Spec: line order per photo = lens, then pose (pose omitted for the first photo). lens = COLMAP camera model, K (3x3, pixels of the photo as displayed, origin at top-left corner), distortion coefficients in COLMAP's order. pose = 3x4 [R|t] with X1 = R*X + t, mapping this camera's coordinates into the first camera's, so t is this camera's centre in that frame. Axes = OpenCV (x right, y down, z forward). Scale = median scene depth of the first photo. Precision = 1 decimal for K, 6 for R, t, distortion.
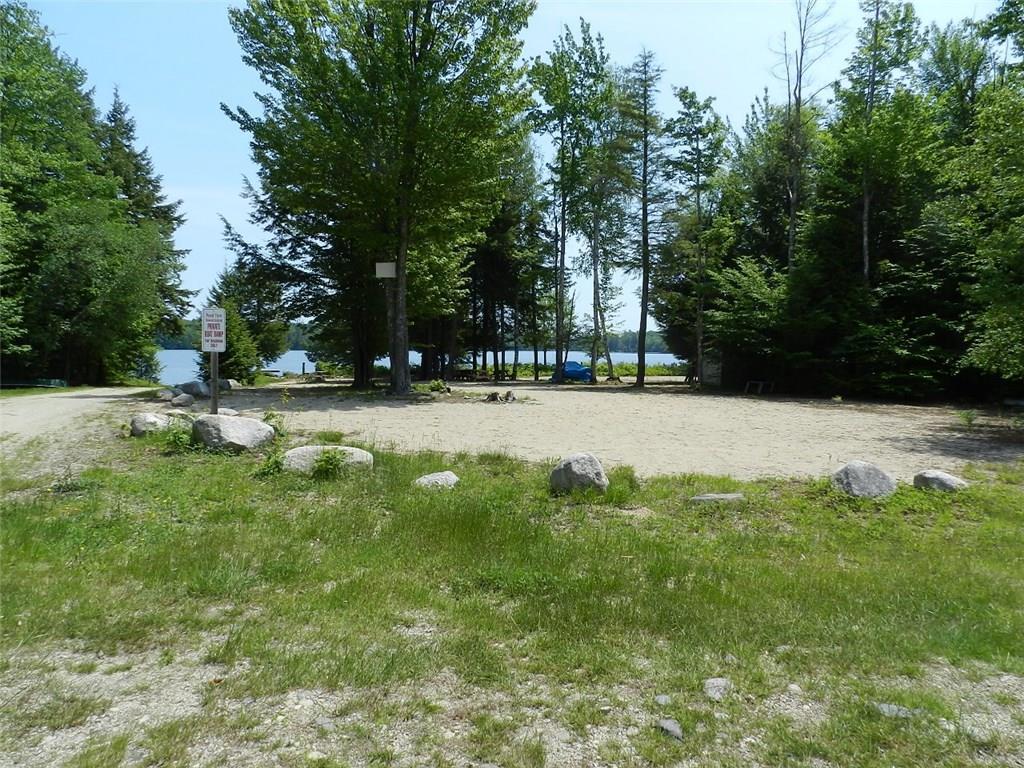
lens RADIAL K [[684.4, 0, 512.0], [0, 684.4, 384.0], [0, 0, 1]] dist [0.011168, -0.003739]
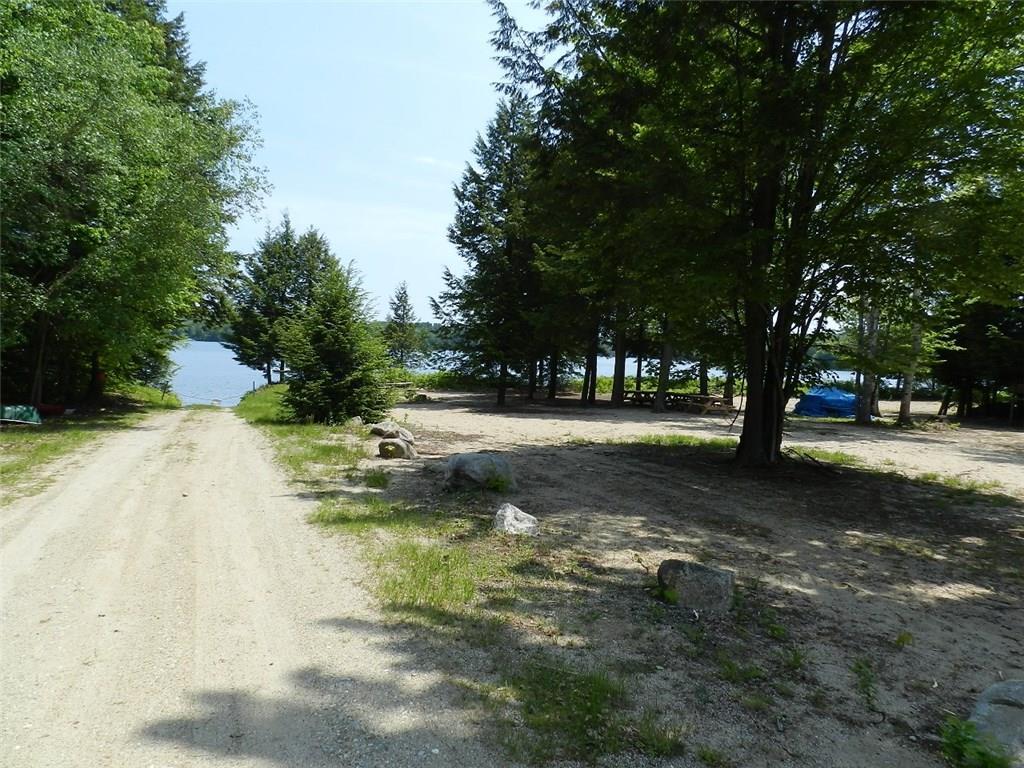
lens RADIAL K [[684.4, 0, 512.0], [0, 684.4, 384.0], [0, 0, 1]] dist [0.011168, -0.003739]
pose [[0.999010, 0.030711, 0.032186, -0.266623], [-0.030647, 0.999527, -0.002460, -0.026002], [-0.032246, 0.001471, 0.999479, 0.407998]]
